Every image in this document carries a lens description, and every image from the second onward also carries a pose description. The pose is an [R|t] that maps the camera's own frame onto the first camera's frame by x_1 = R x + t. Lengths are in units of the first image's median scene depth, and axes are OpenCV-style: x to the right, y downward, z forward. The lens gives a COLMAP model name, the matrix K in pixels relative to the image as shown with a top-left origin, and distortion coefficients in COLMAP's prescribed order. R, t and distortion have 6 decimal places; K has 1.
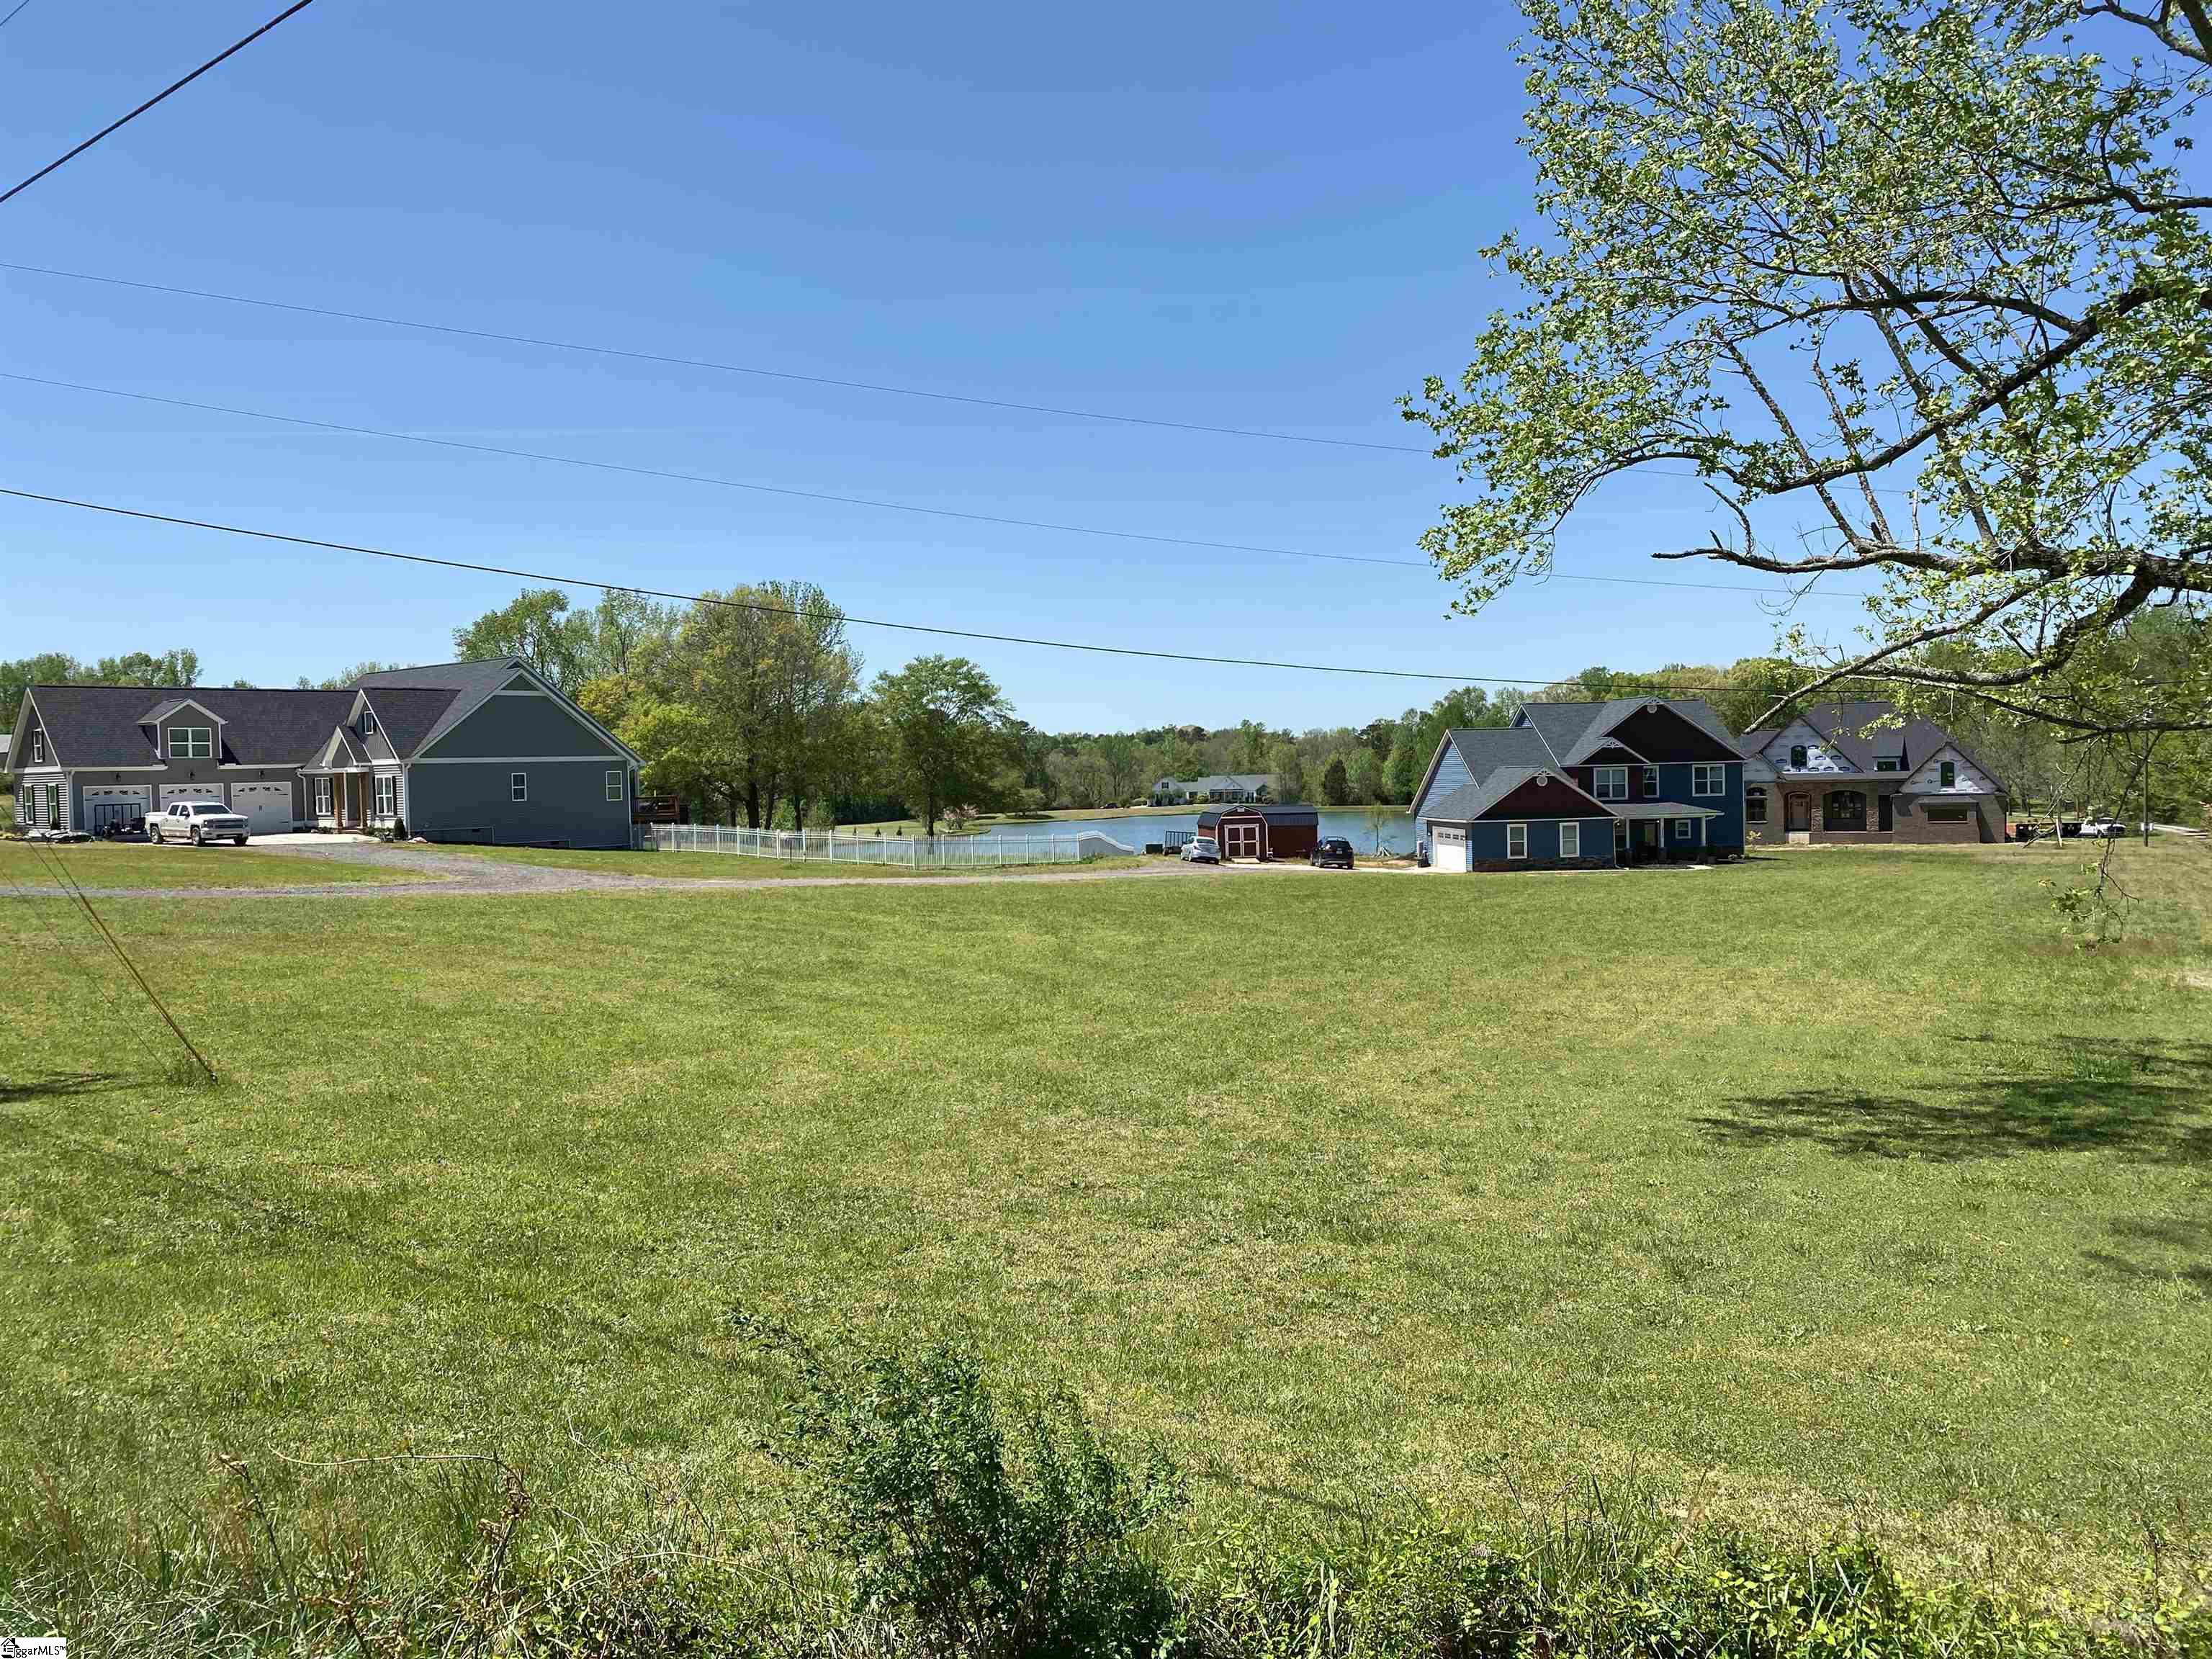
lens RADIAL K [[1675.3, 0, 1106.0], [0, 1675.3, 829.5], [0, 0, 1]] dist [0.081202, -0.167302]
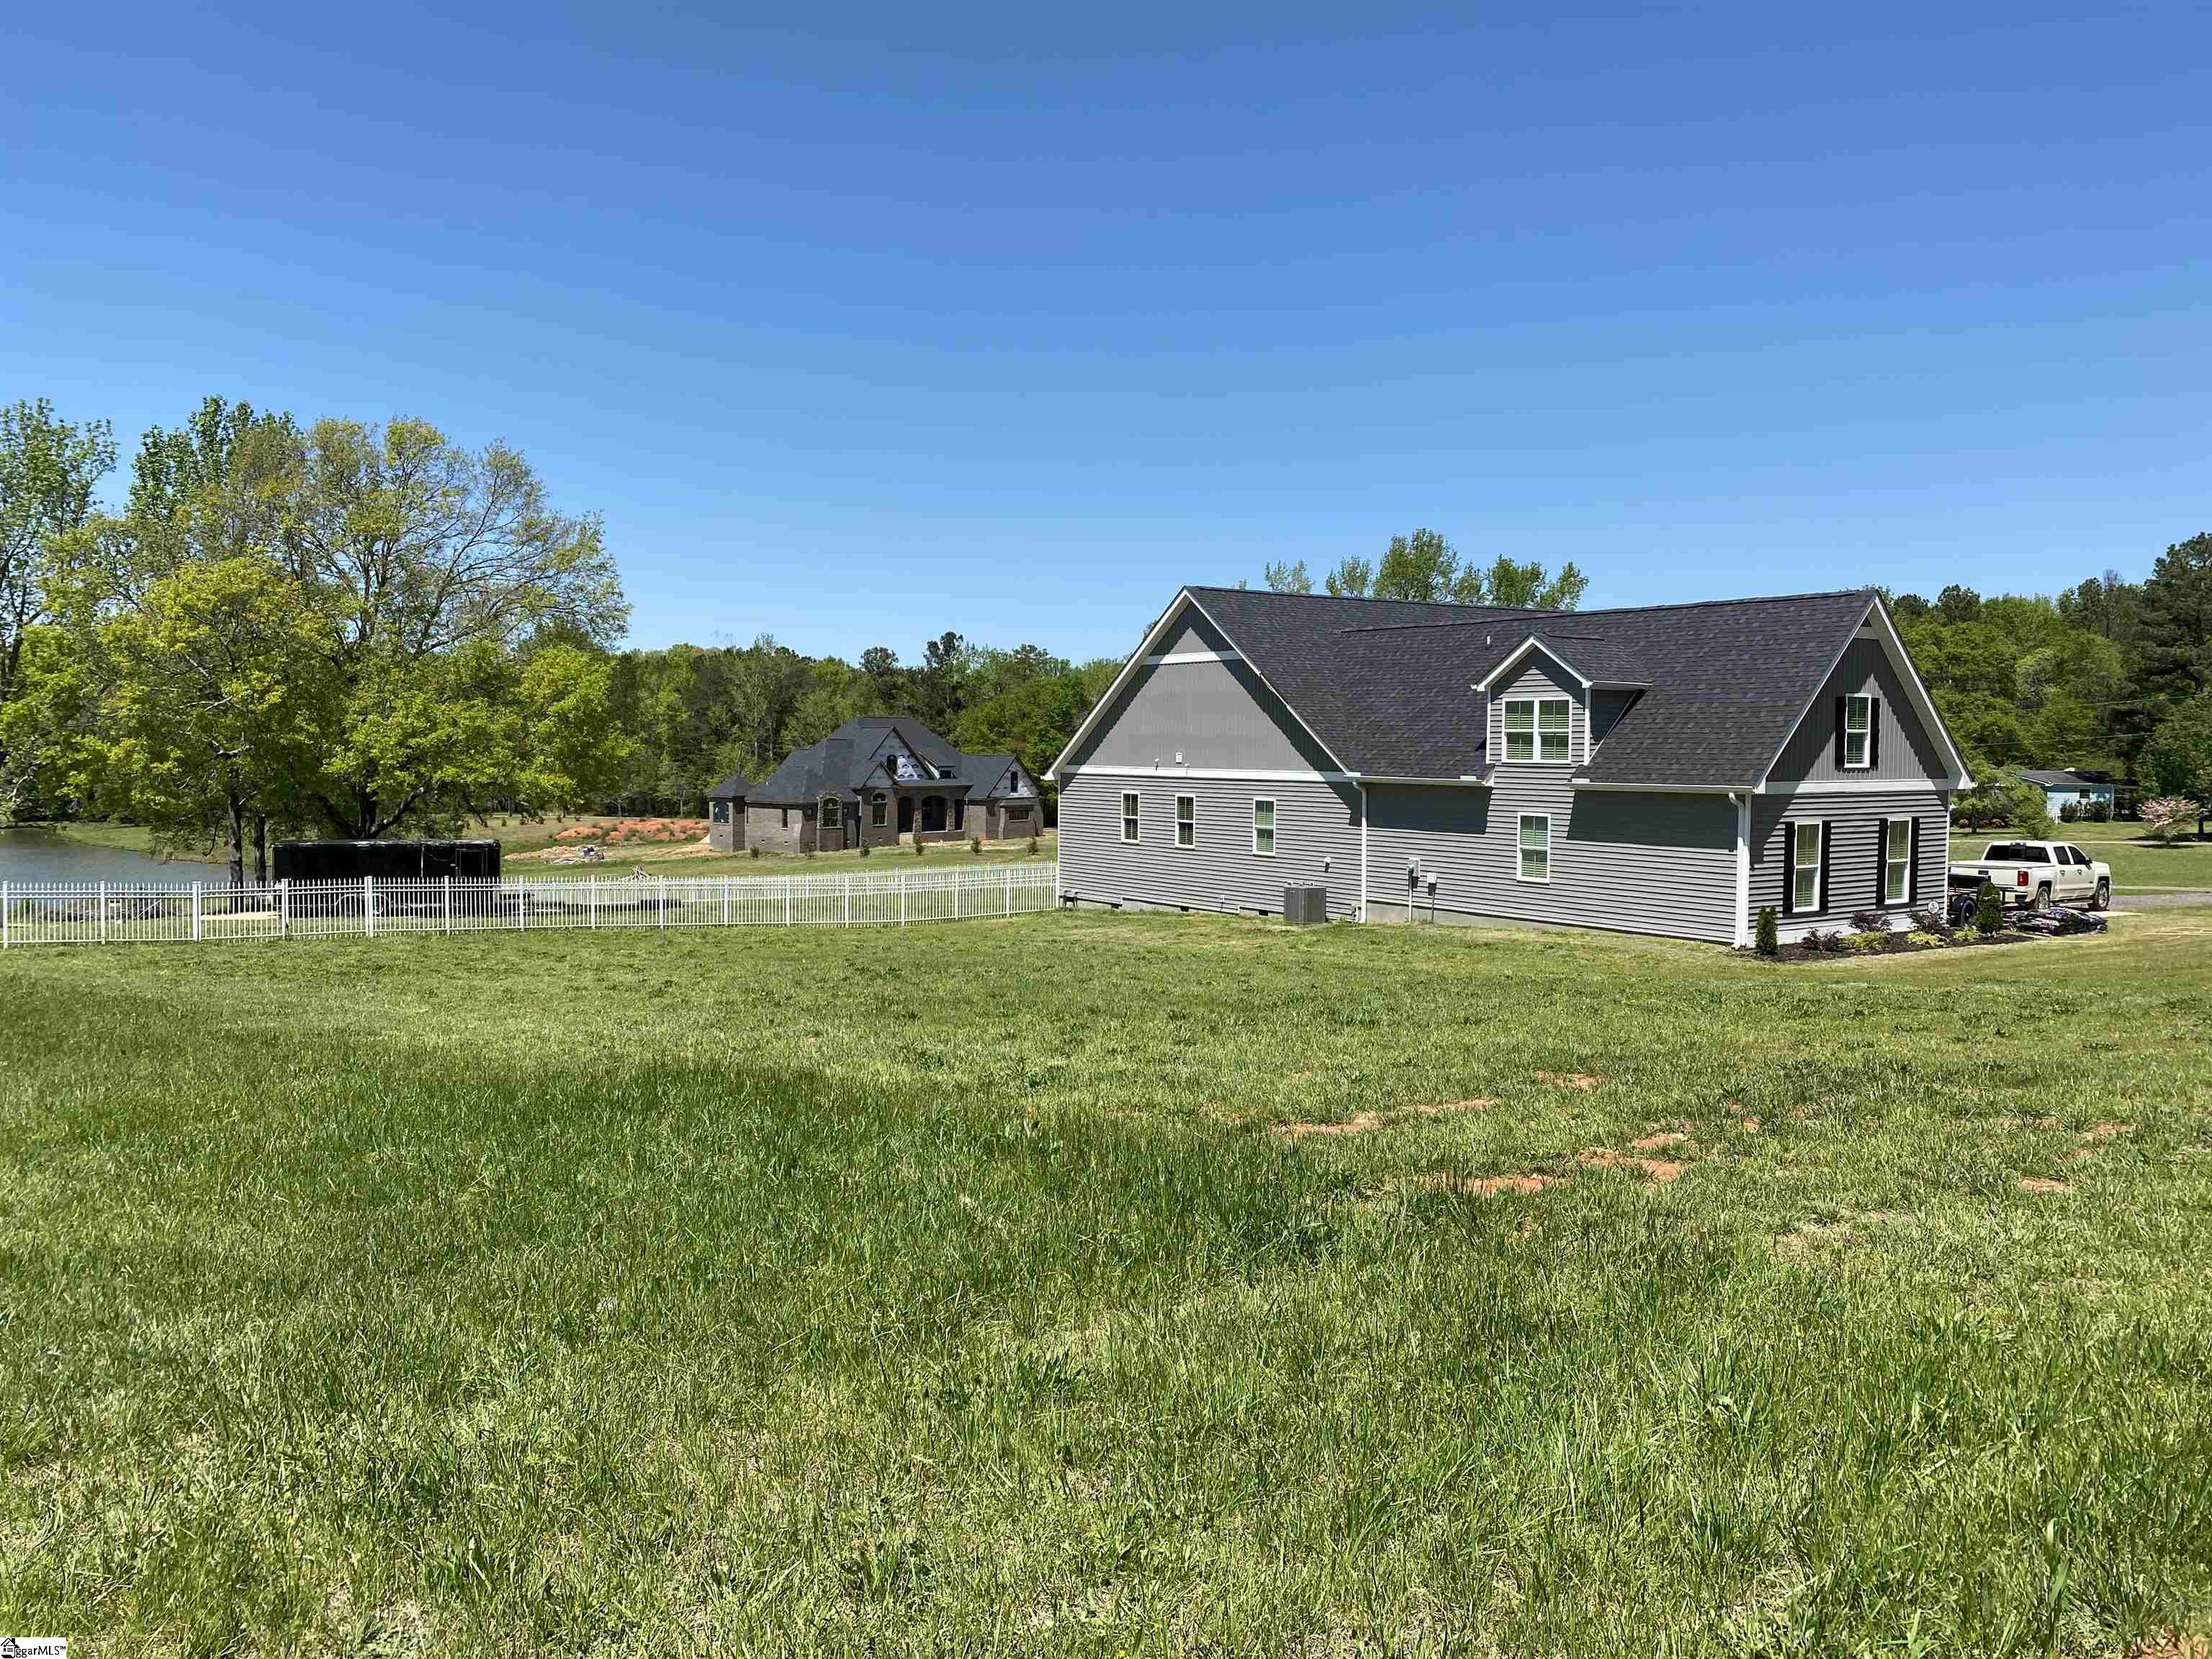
lens RADIAL K [[1675.3, 0, 1106.0], [0, 1675.3, 829.5], [0, 0, 1]] dist [0.081202, -0.167302]
pose [[0.228600, -0.027518, 0.973131, -0.885898], [0.025494, 0.999427, 0.022273, -0.031145], [-0.973186, 0.019718, 0.229171, 0.875185]]
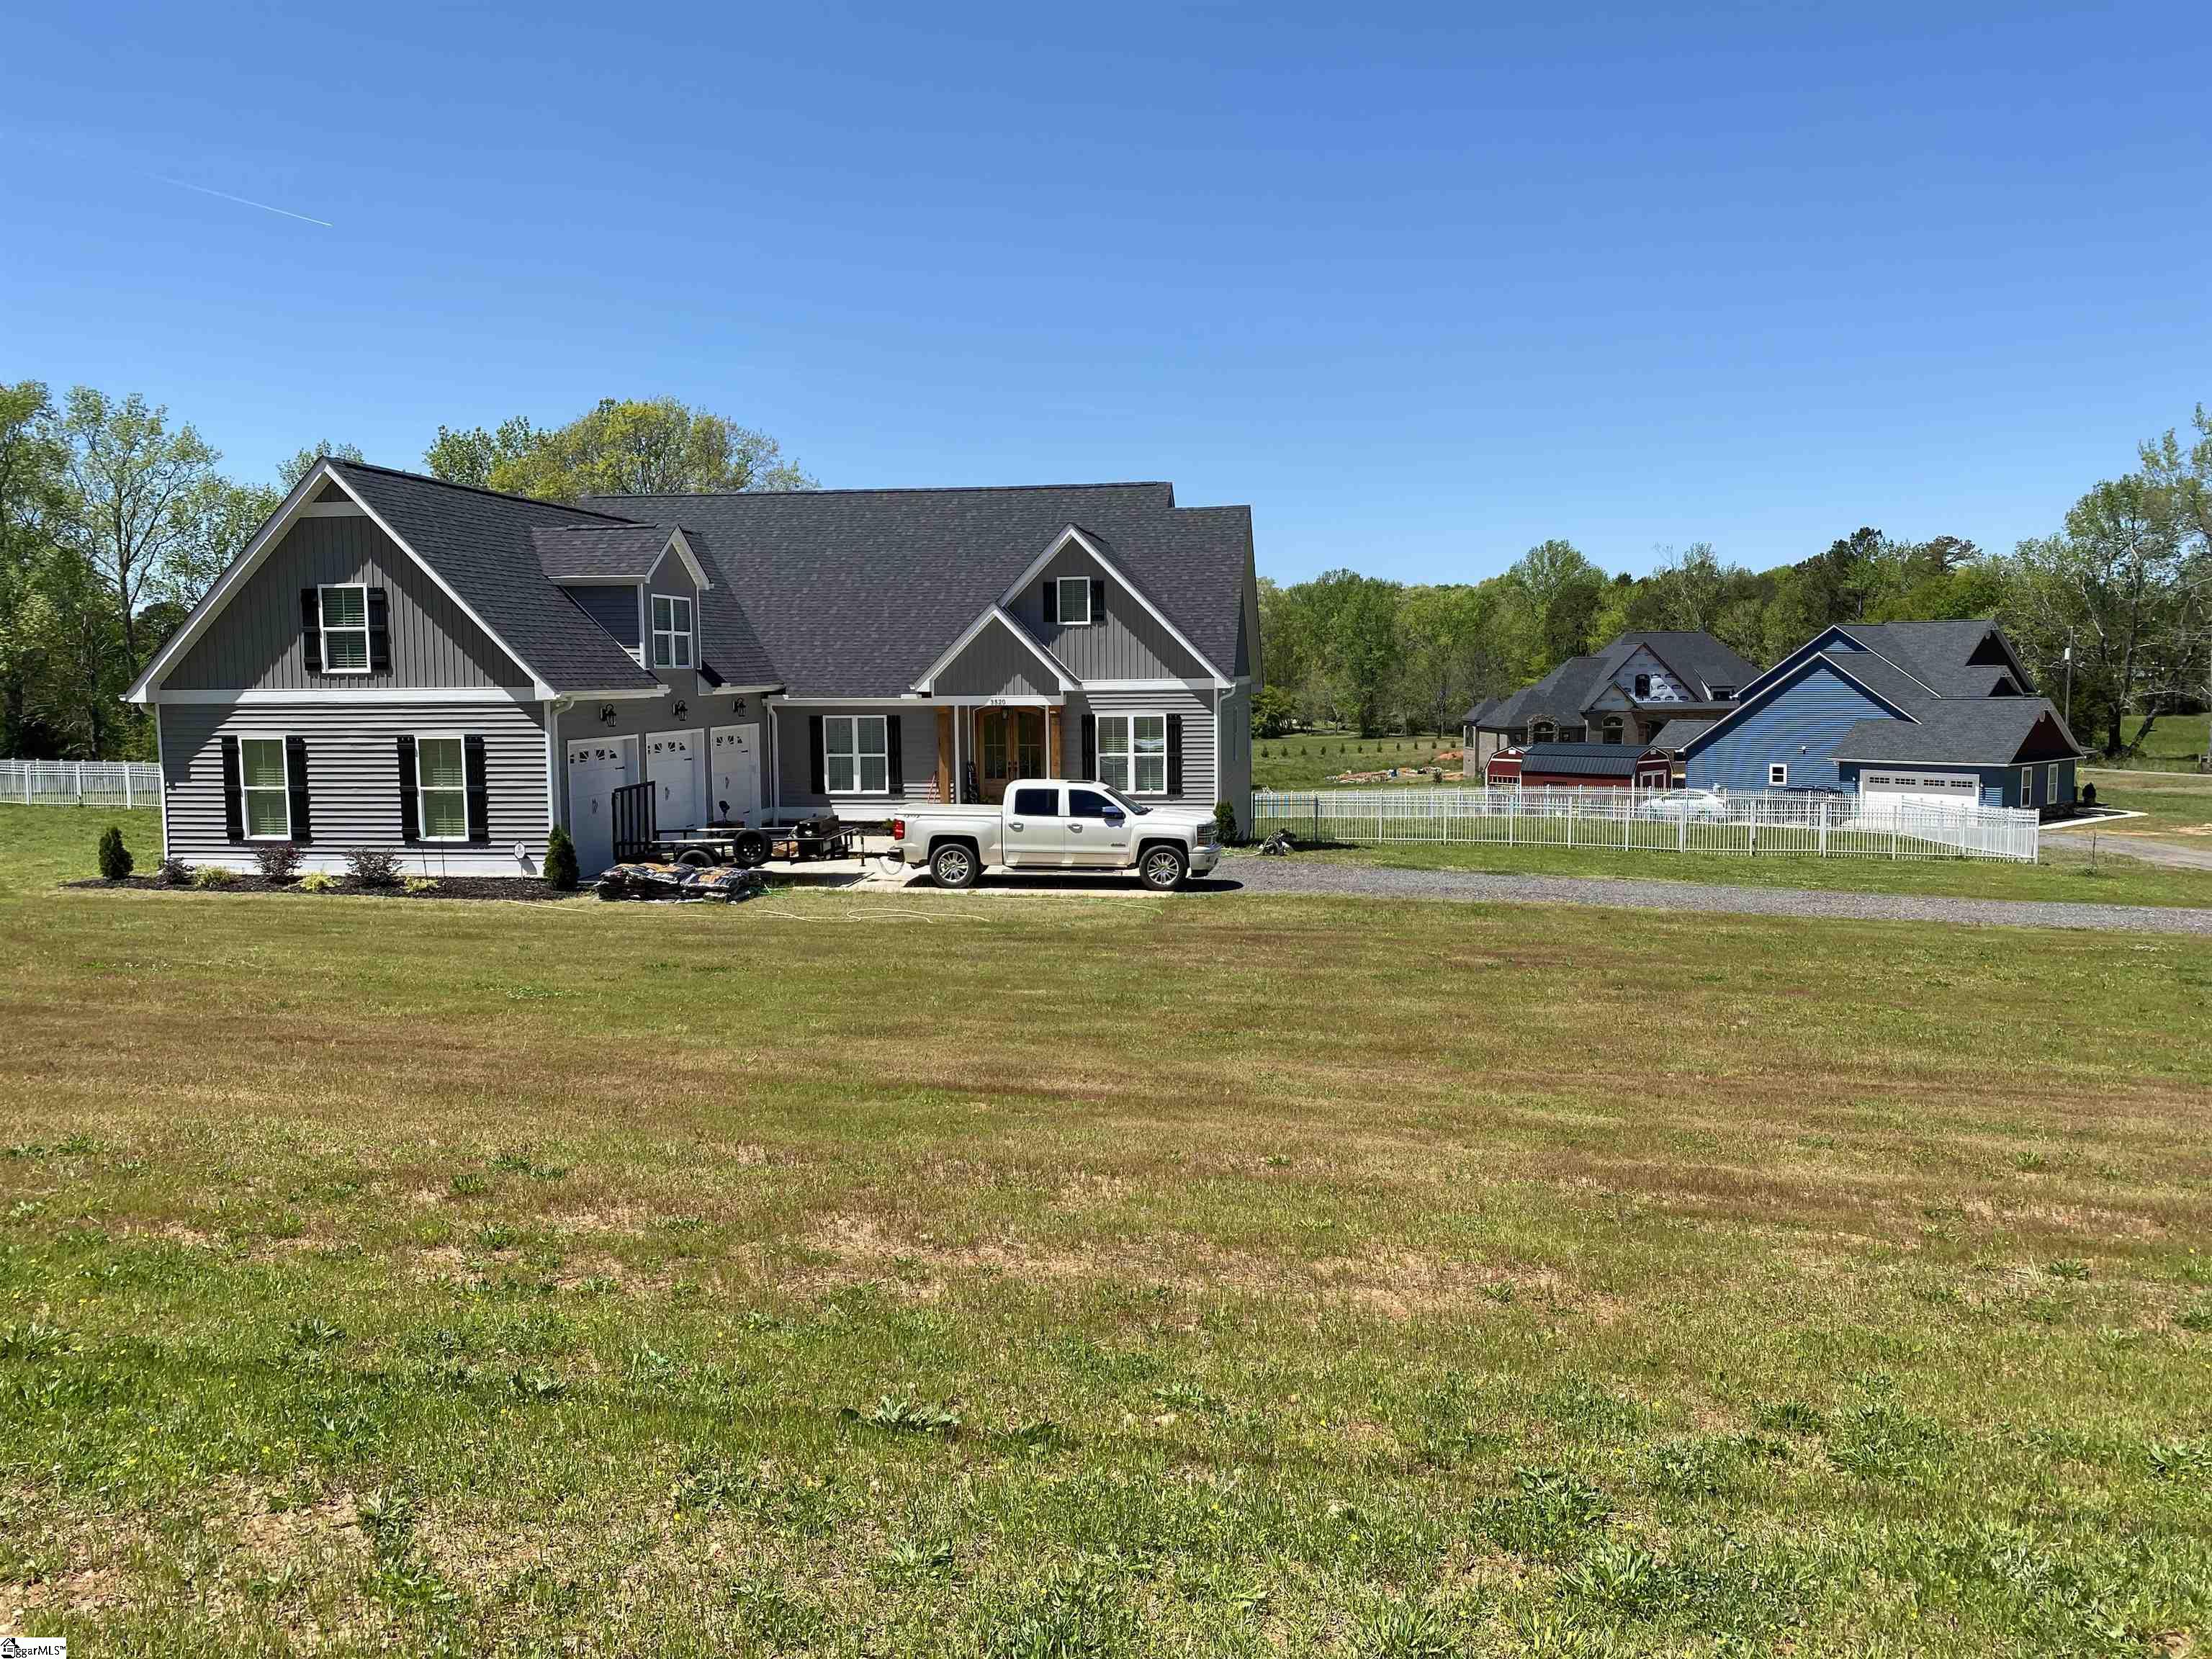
lens RADIAL K [[1675.3, 0, 1106.0], [0, 1675.3, 829.5], [0, 0, 1]] dist [0.081202, -0.167302]
pose [[0.841785, -0.036979, 0.538545, -0.552101], [0.011139, 0.998628, 0.051159, -0.018571], [-0.539698, -0.037066, 0.841042, 0.479828]]
